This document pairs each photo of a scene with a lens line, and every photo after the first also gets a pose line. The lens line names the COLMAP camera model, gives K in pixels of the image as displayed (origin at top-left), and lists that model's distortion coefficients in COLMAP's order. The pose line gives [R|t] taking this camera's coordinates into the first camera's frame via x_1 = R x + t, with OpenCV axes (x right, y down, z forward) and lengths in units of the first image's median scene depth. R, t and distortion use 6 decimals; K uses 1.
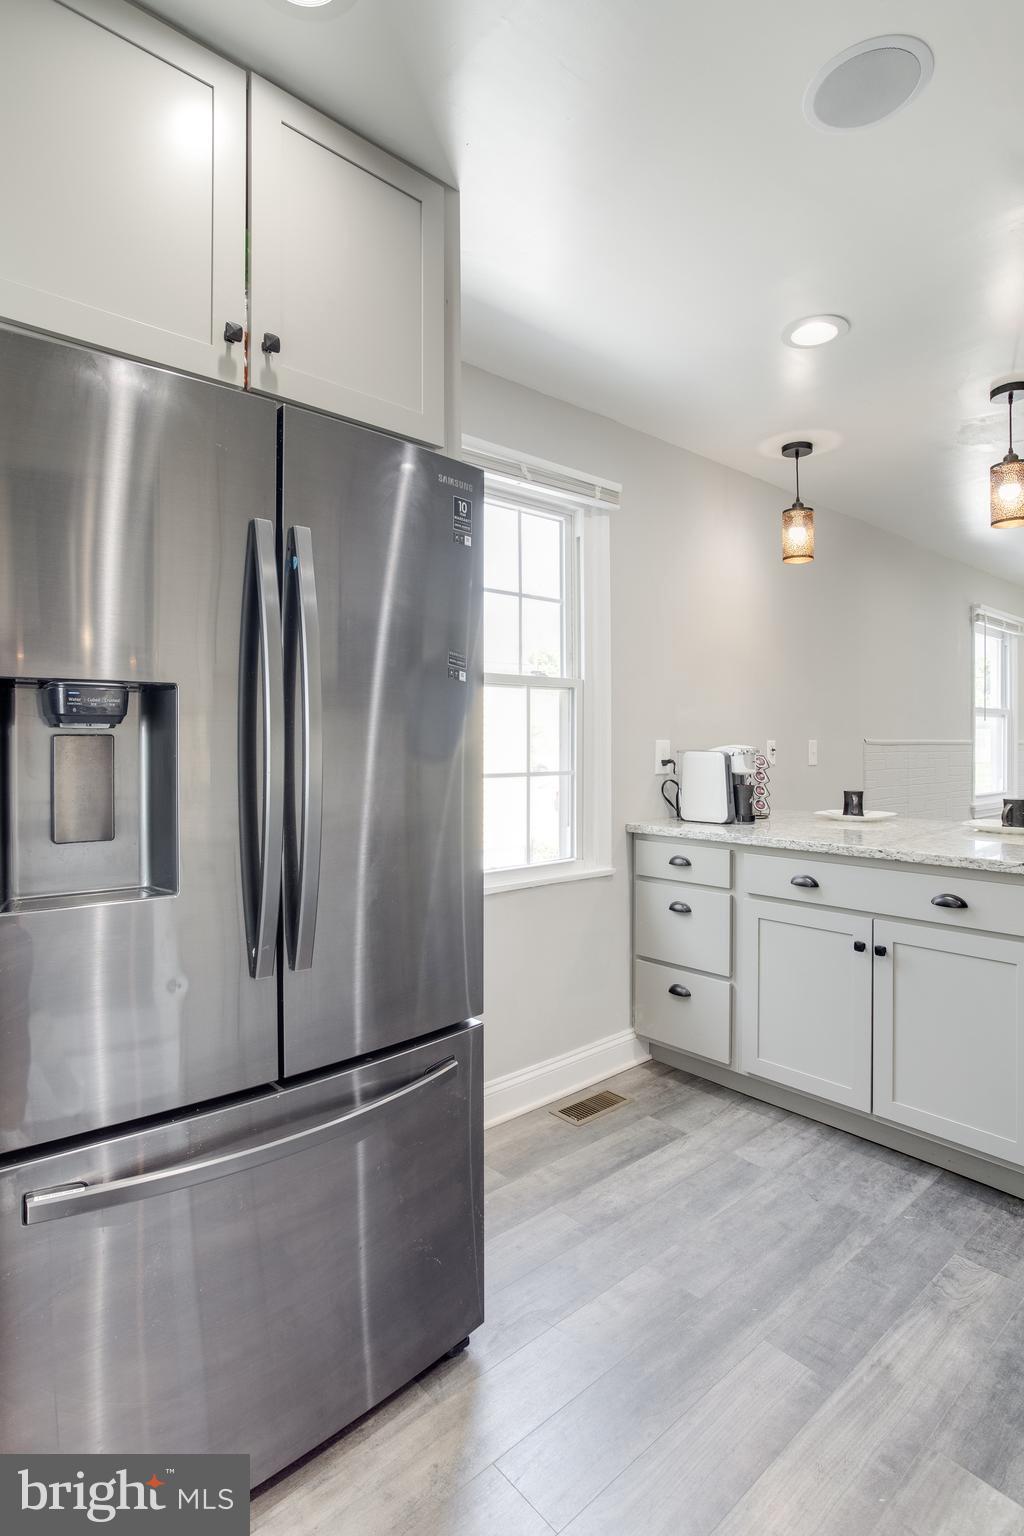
lens RADIAL K [[789.3, 0, 491.3], [0, 789.3, 755.9], [0, 0, 1]] dist [-0.046717, 0.020687]
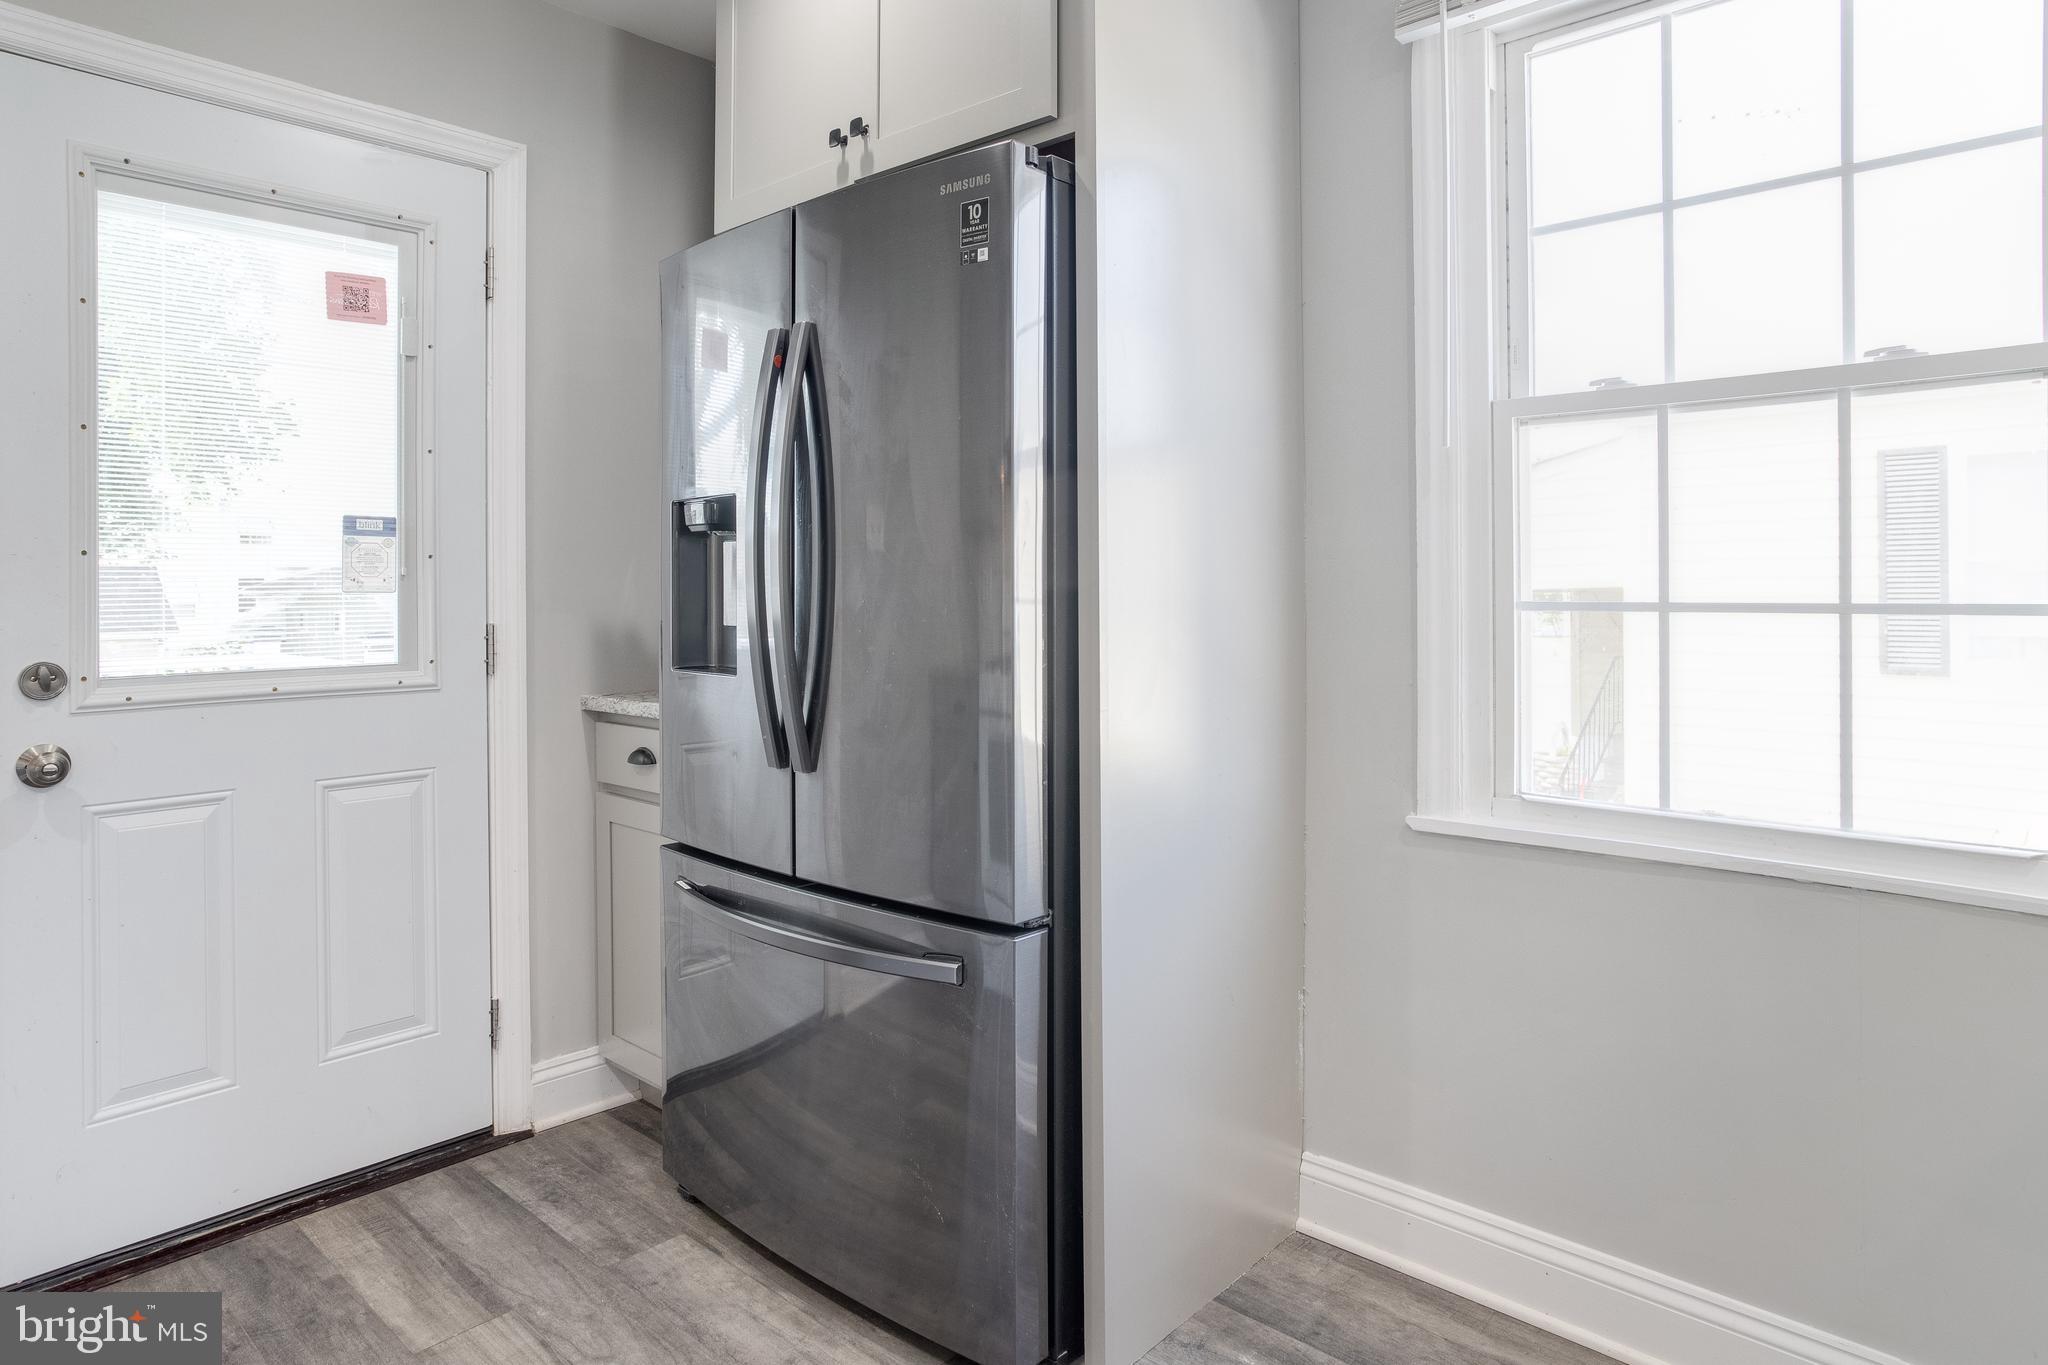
lens RADIAL K [[1225.6, 0, 984.3], [0, 1225.6, 593.8], [0, 0, 1]] dist [-0.006076, 0.018600]
pose [[0.094762, 0.003957, -0.995492, 0.601332], [-0.014707, 0.999889, 0.002574, 0.019239], [0.995391, 0.014397, 0.094809, 0.496157]]
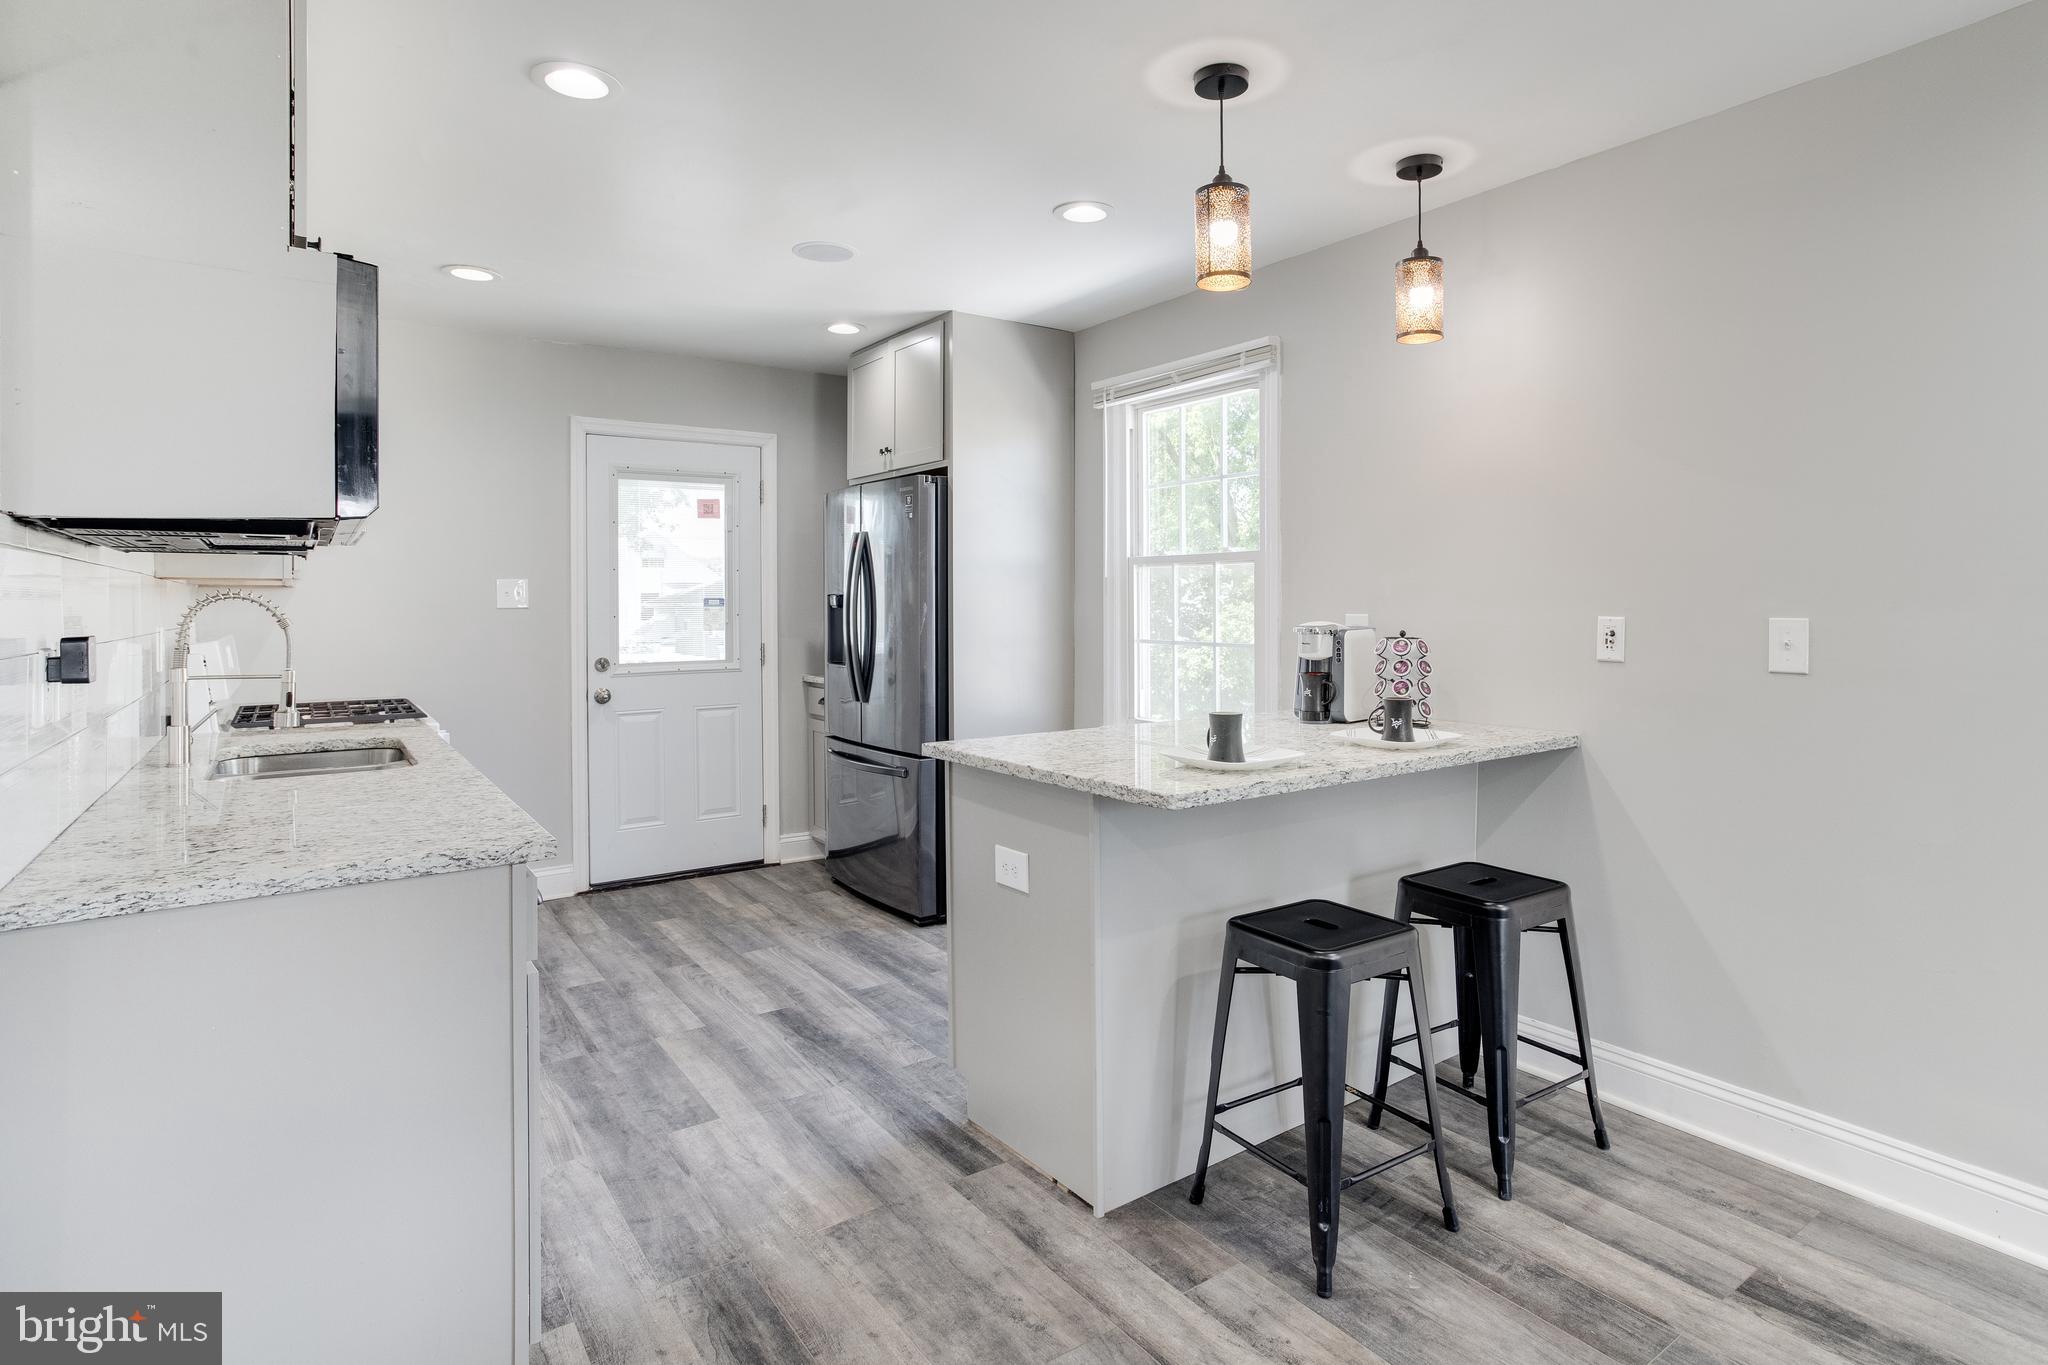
lens RADIAL K [[1052.4, 0, 1026.1], [0, 1052.4, 591.2], [0, 0, 1]] dist [-0.046717, 0.020687]
pose [[-0.105133, -0.009352, -0.994414, 1.524067], [-0.009840, 0.999917, -0.008364, -0.035665], [0.994410, 0.008906, -0.105216, 0.909428]]
